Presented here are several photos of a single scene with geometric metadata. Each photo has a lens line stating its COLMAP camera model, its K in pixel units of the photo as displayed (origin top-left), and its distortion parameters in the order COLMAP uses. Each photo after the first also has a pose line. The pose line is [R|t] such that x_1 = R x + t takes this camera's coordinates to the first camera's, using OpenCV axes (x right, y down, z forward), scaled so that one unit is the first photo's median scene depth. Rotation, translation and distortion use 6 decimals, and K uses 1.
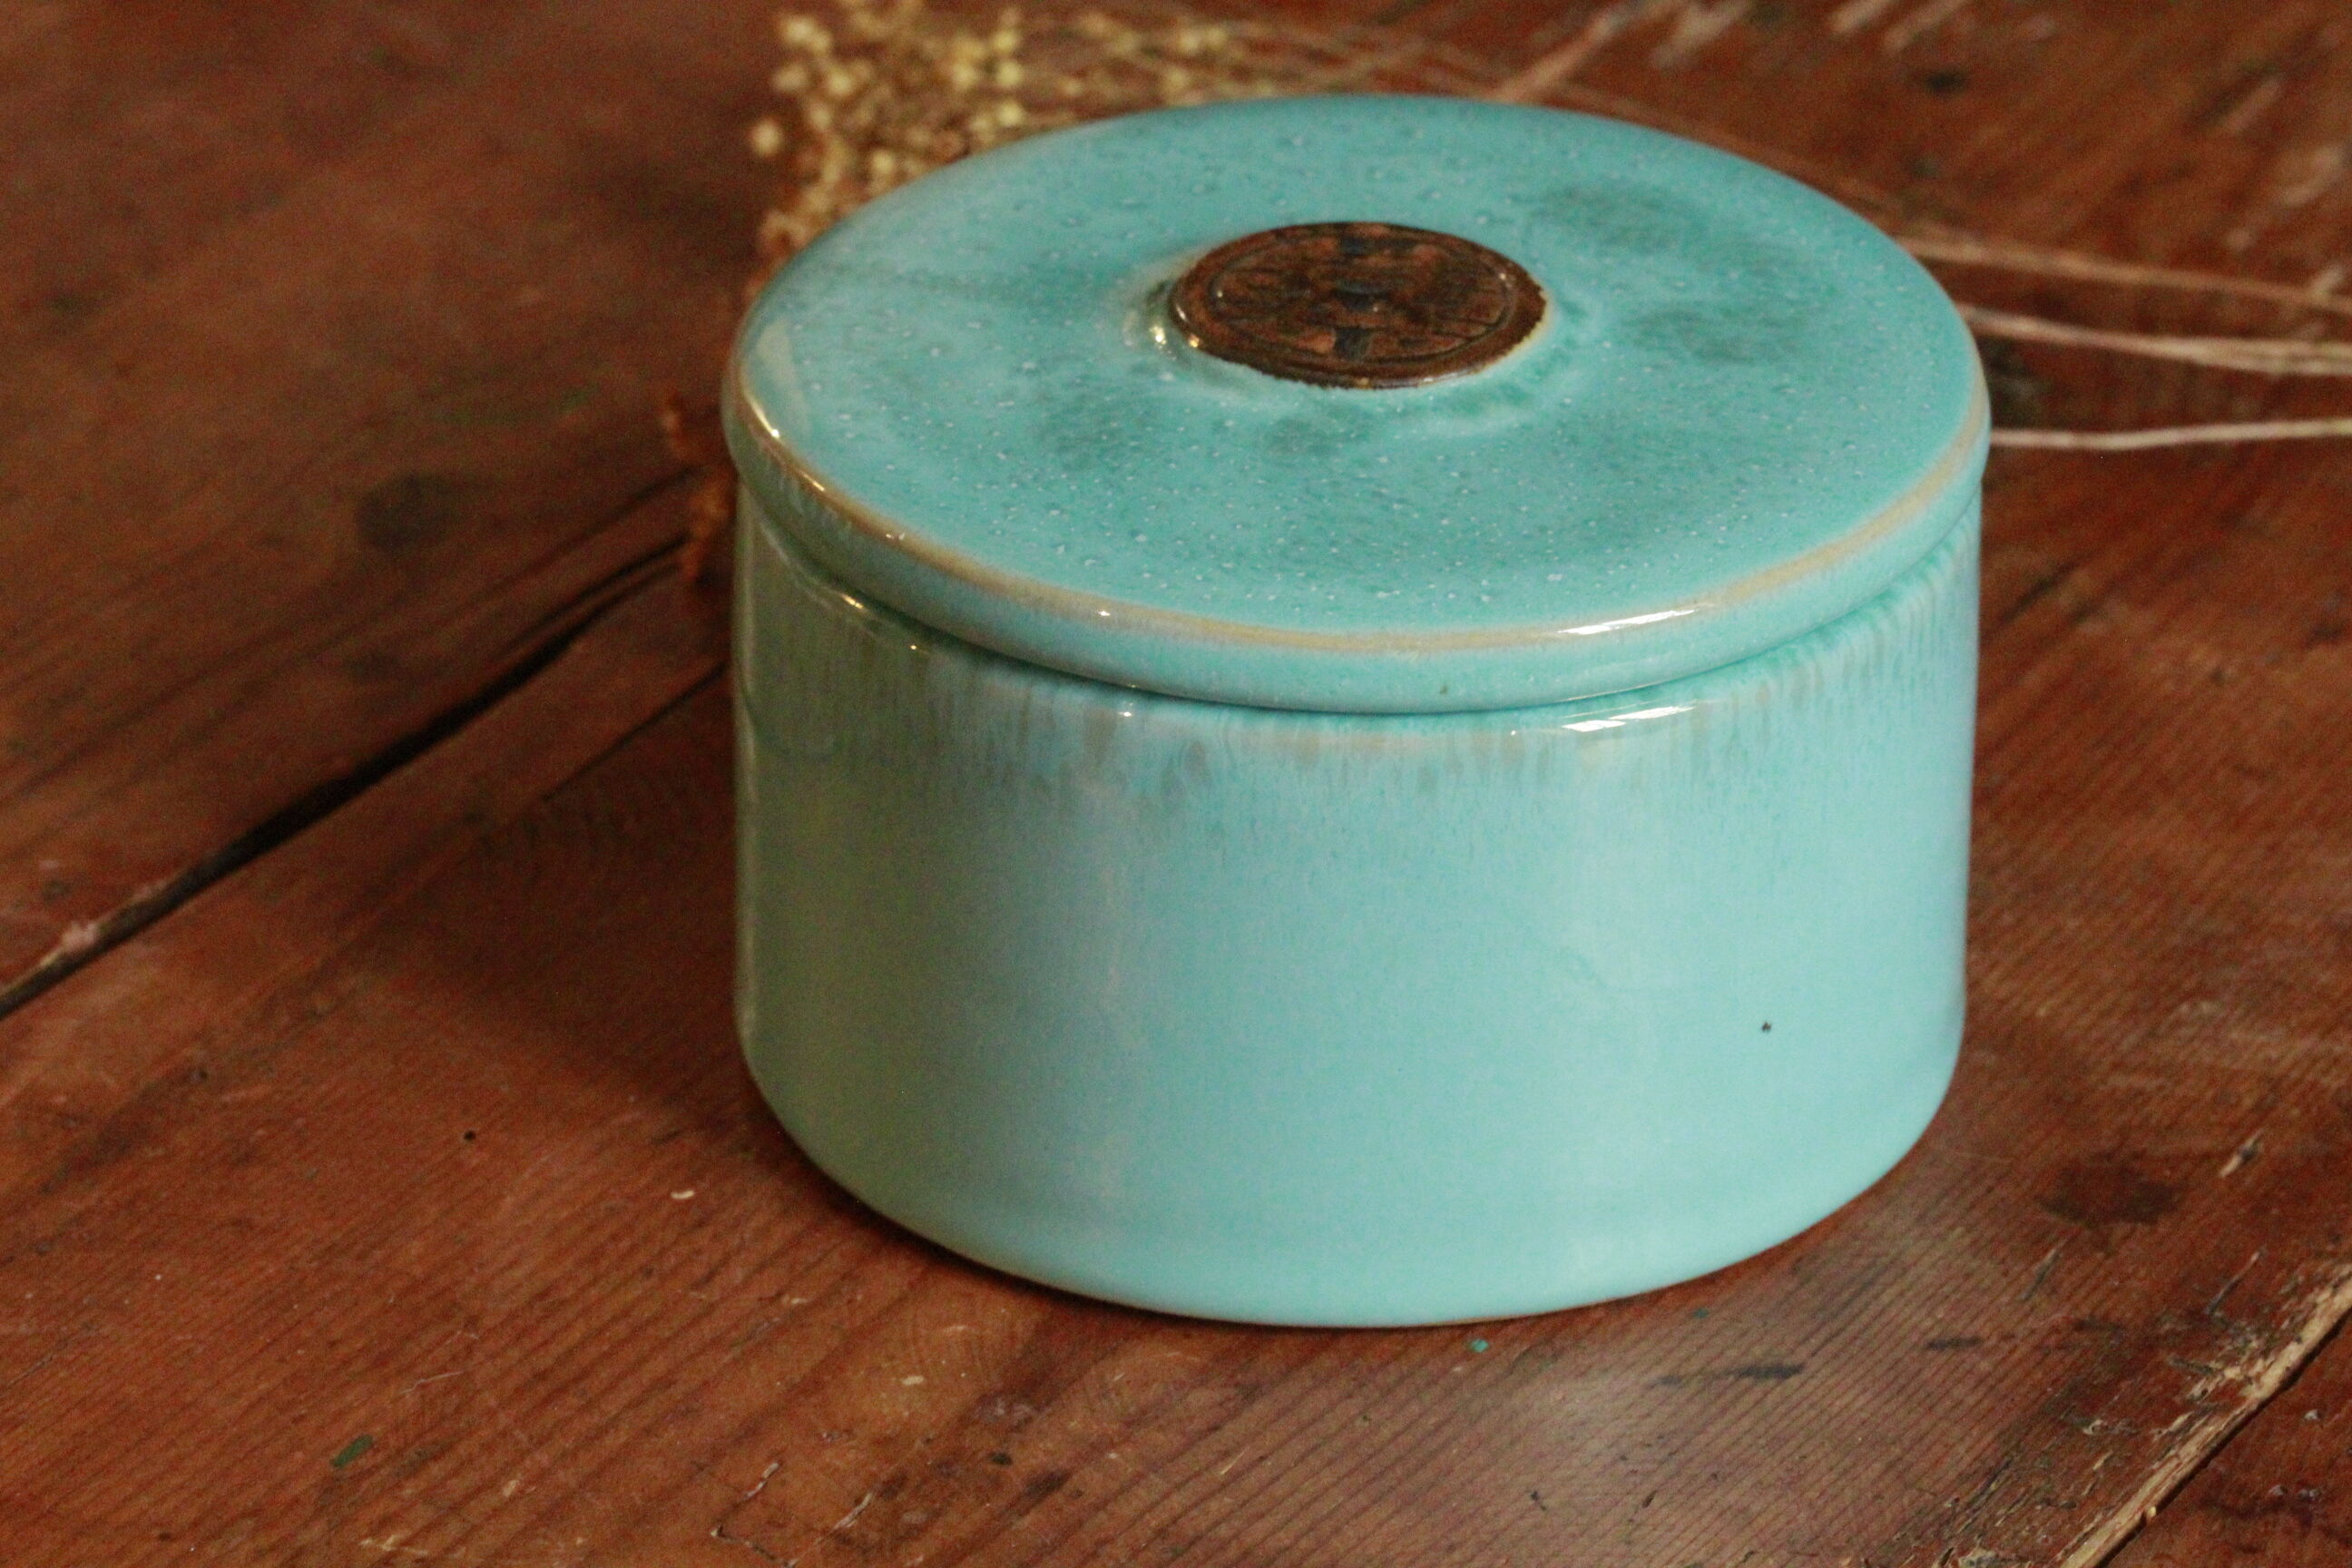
lens RADIAL K [[12896.7, 0, 1176.0], [0, 12896.7, 784.0], [0, 0, 1]] dist [-0.059202, 0.901172]
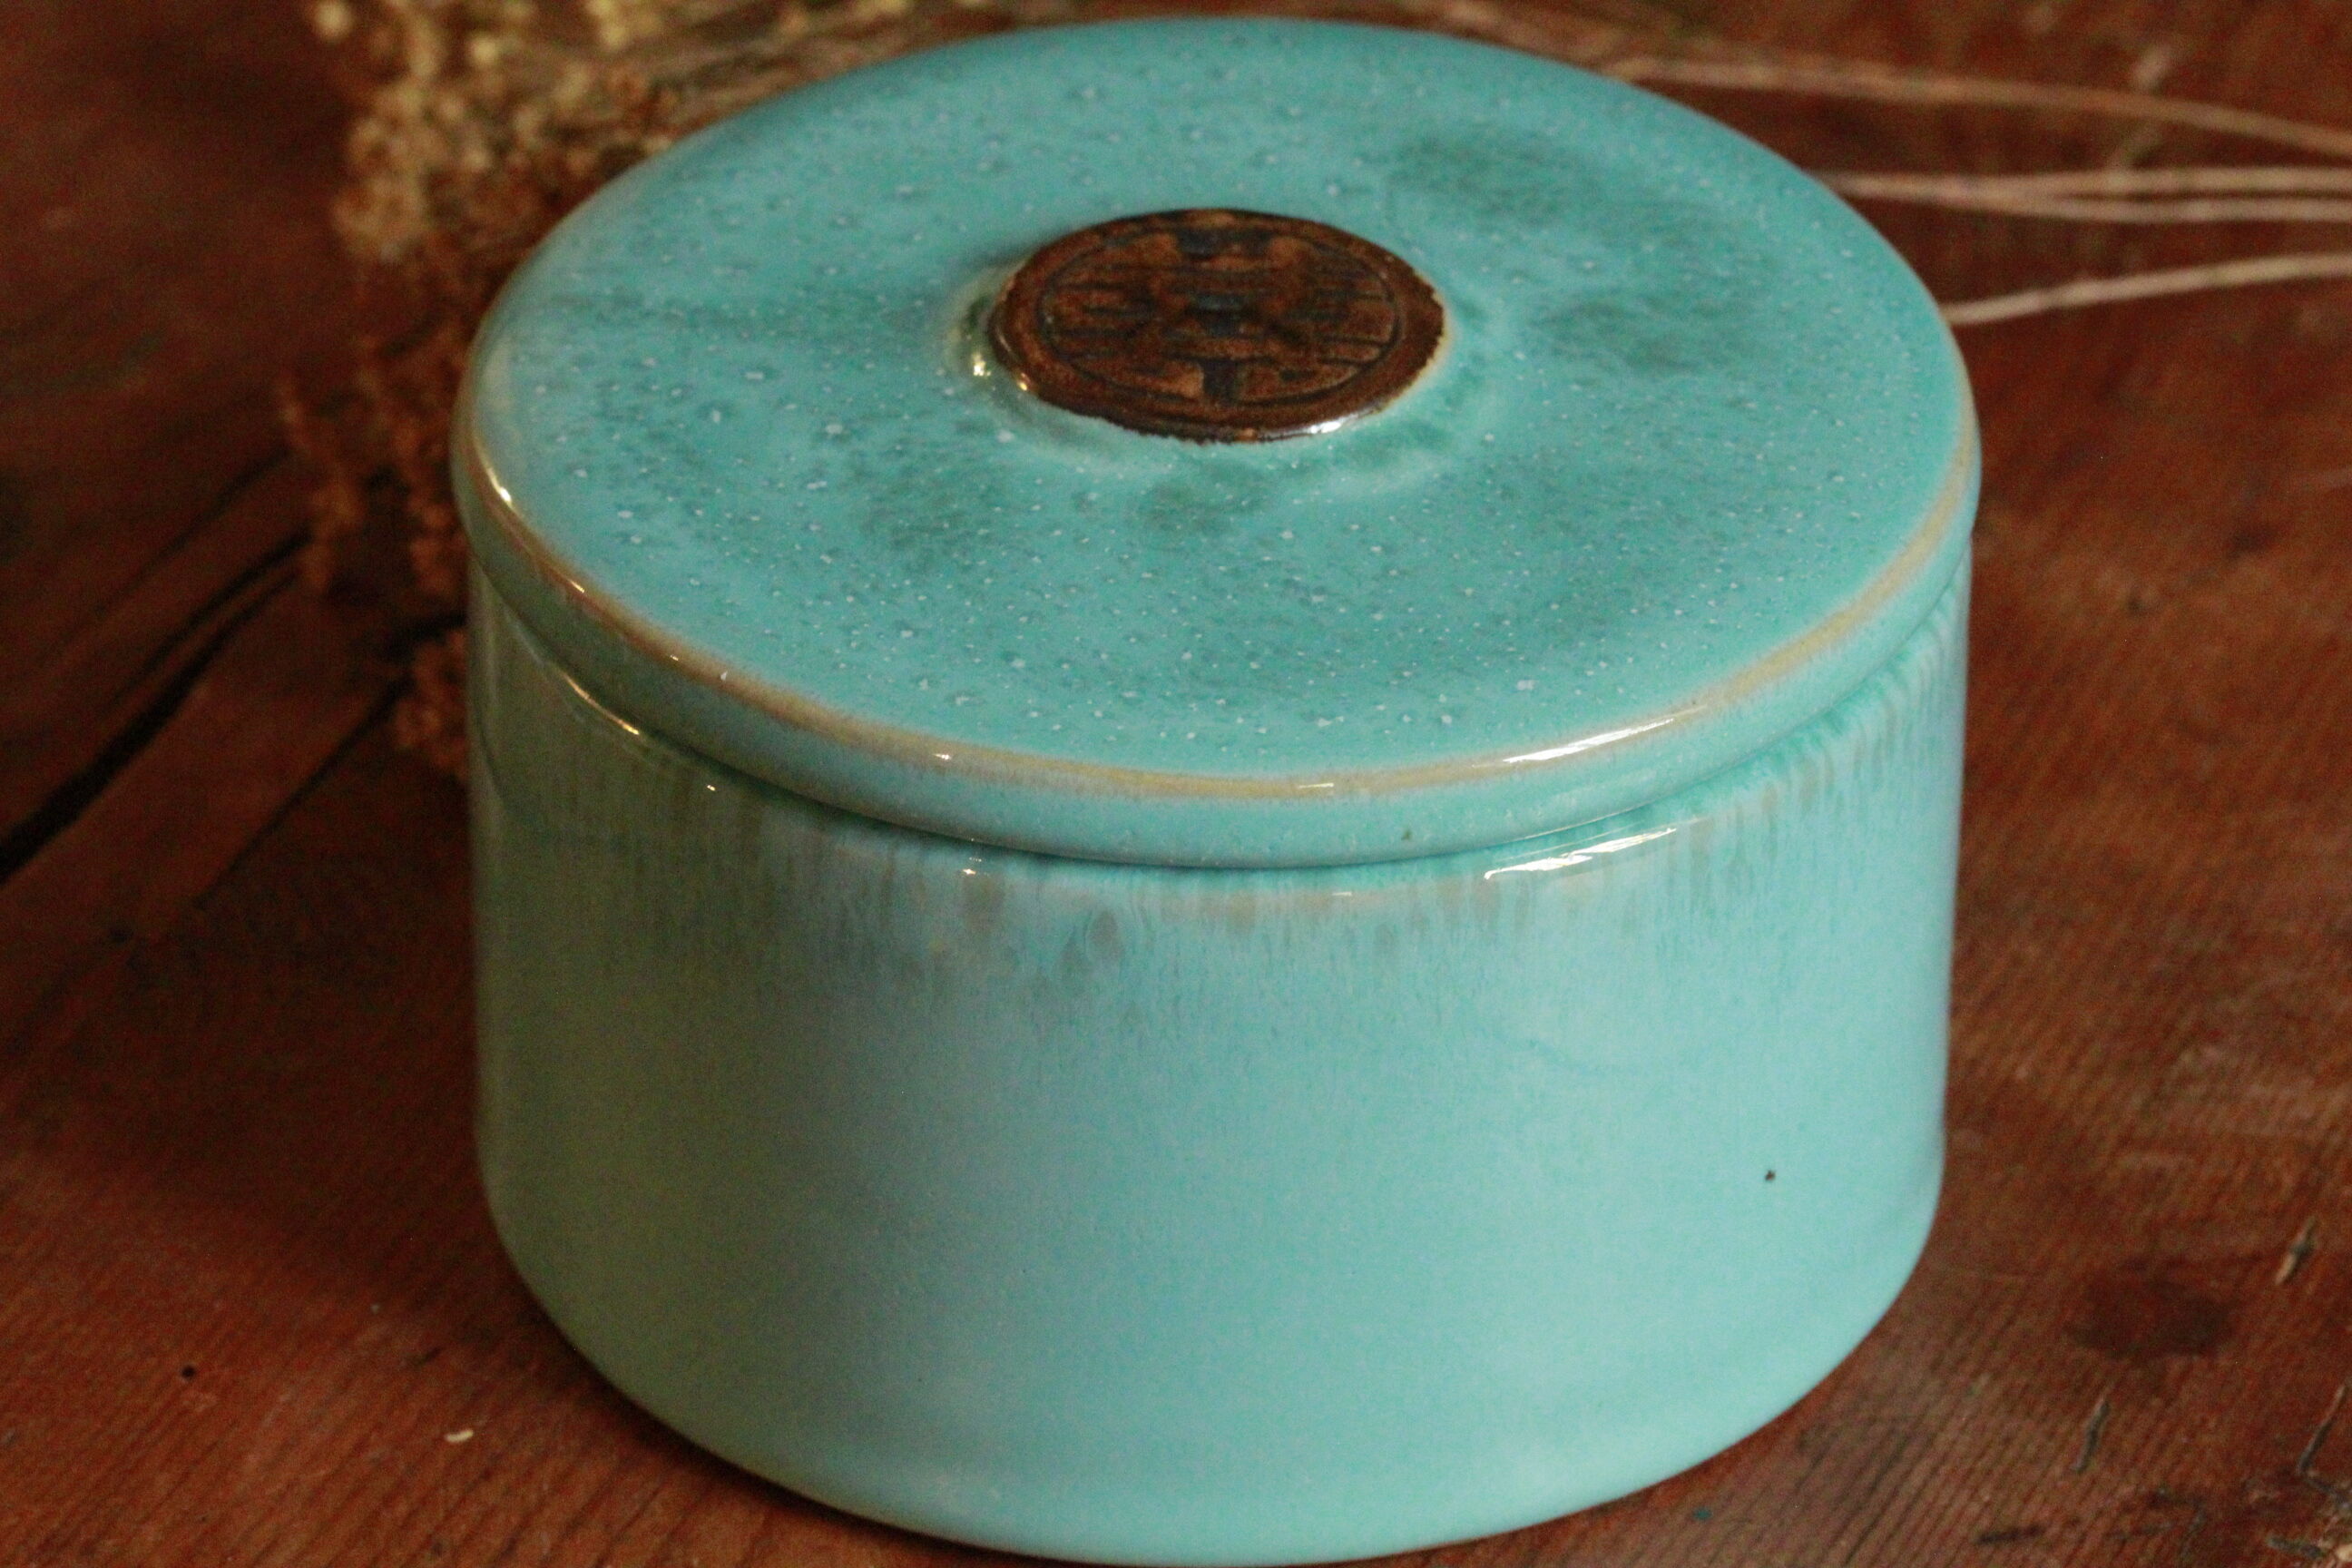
lens RADIAL K [[12896.7, 0, 1176.0], [0, 12896.7, 784.0], [0, 0, 1]] dist [-0.059202, 0.901172]
pose [[0.992655, -0.063686, 0.102857, -0.075899], [0.054631, 0.994571, 0.088570, -0.081656], [-0.107939, -0.082300, 0.990745, 0.178489]]
